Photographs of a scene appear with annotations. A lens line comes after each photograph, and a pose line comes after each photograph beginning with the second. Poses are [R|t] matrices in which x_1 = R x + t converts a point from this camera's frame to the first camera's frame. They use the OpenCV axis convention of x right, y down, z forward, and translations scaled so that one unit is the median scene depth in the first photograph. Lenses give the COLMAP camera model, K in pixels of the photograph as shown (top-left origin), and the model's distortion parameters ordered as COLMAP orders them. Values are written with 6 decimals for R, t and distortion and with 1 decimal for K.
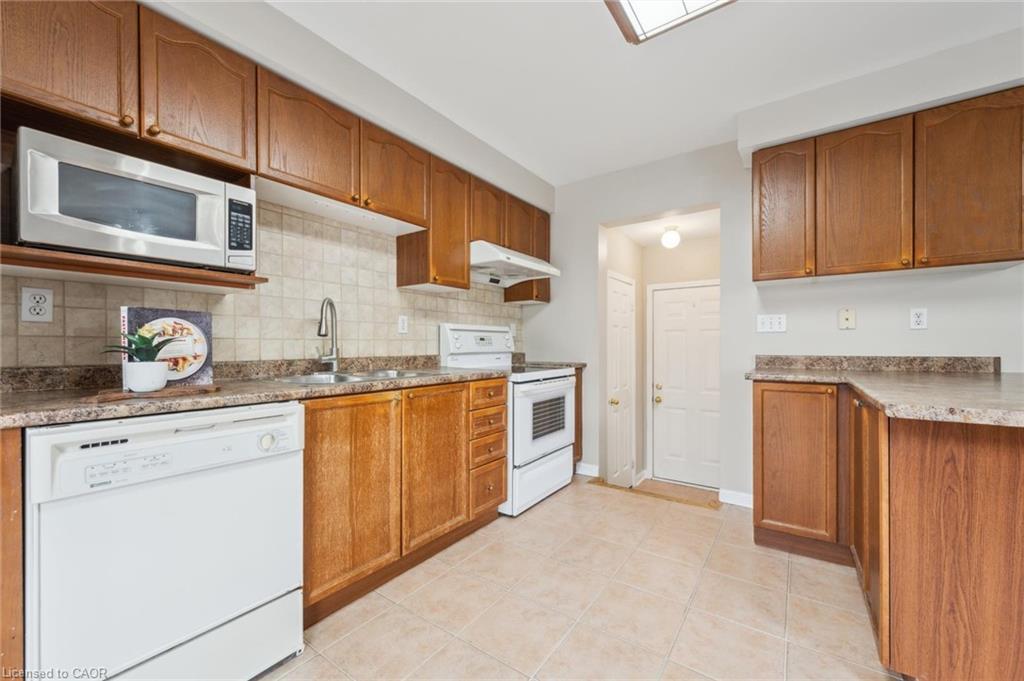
lens RADIAL K [[403.3, 0, 516.3], [0, 403.3, 346.0], [0, 0, 1]] dist [-0.002585, 0.000005]
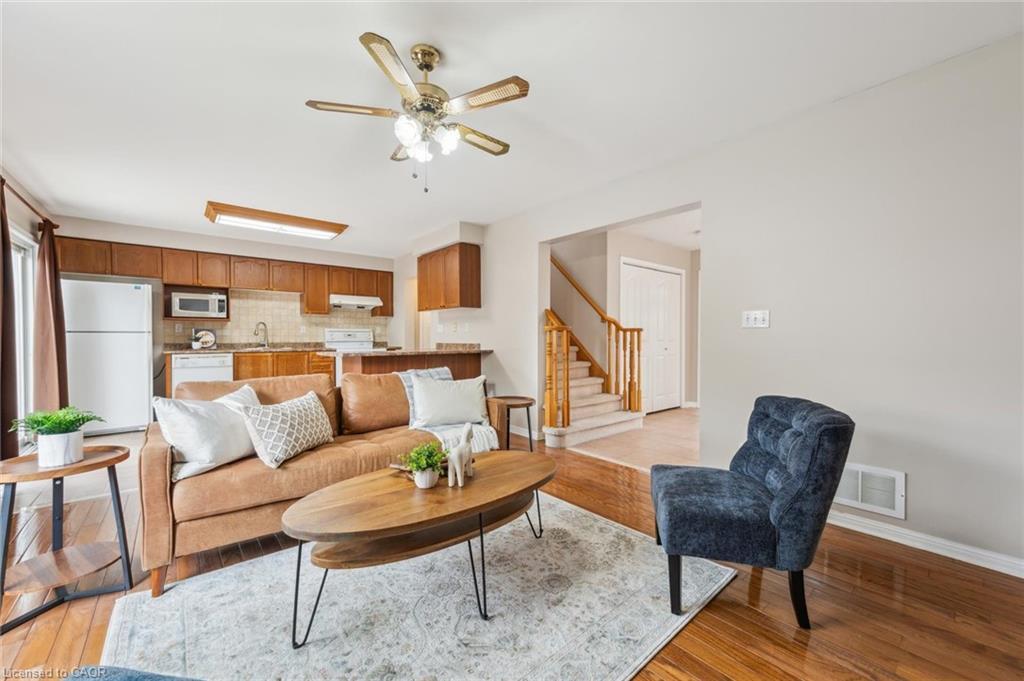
lens RADIAL K [[397.2, 0, 512.0], [0, 397.2, 340.5], [0, 0, 1]] dist [-0.001418, -0.000277]
pose [[0.967088, 0.003645, -0.254418, 1.909116], [-0.001652, 0.999966, 0.008049, -0.009560], [0.254438, -0.007363, 0.967061, -1.249908]]
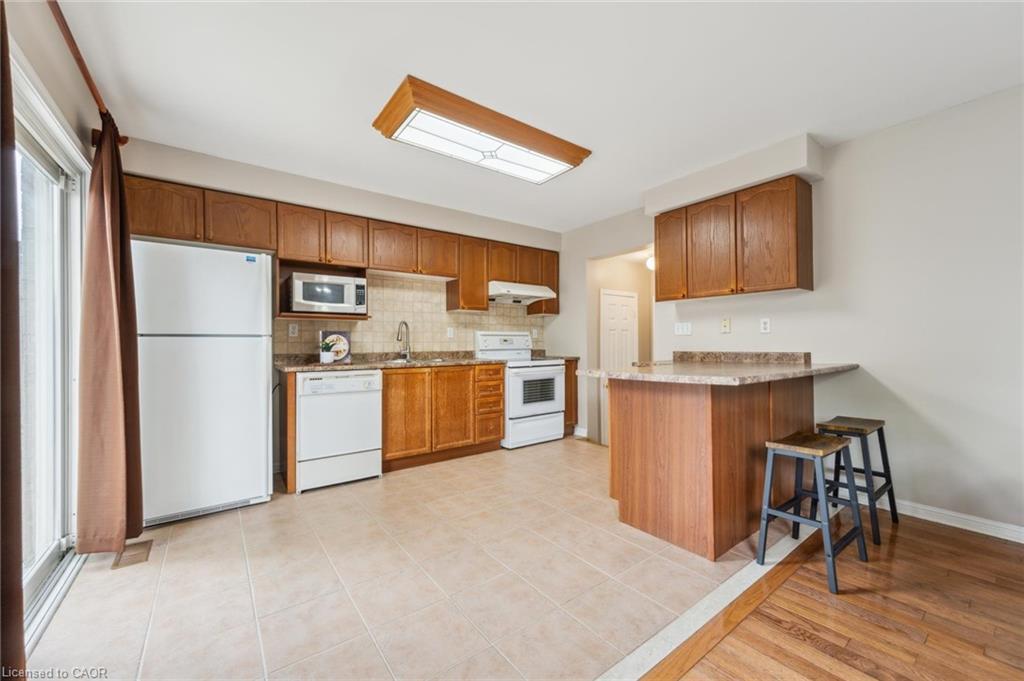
lens RADIAL K [[397.2, 0, 512.0], [0, 397.2, 340.5], [0, 0, 1]] dist [-0.001418, -0.000277]
pose [[0.950531, -0.005562, -0.310581, 0.594022], [0.003120, 0.999960, -0.008360, -0.006409], [0.310615, 0.006977, 0.950510, -0.628731]]
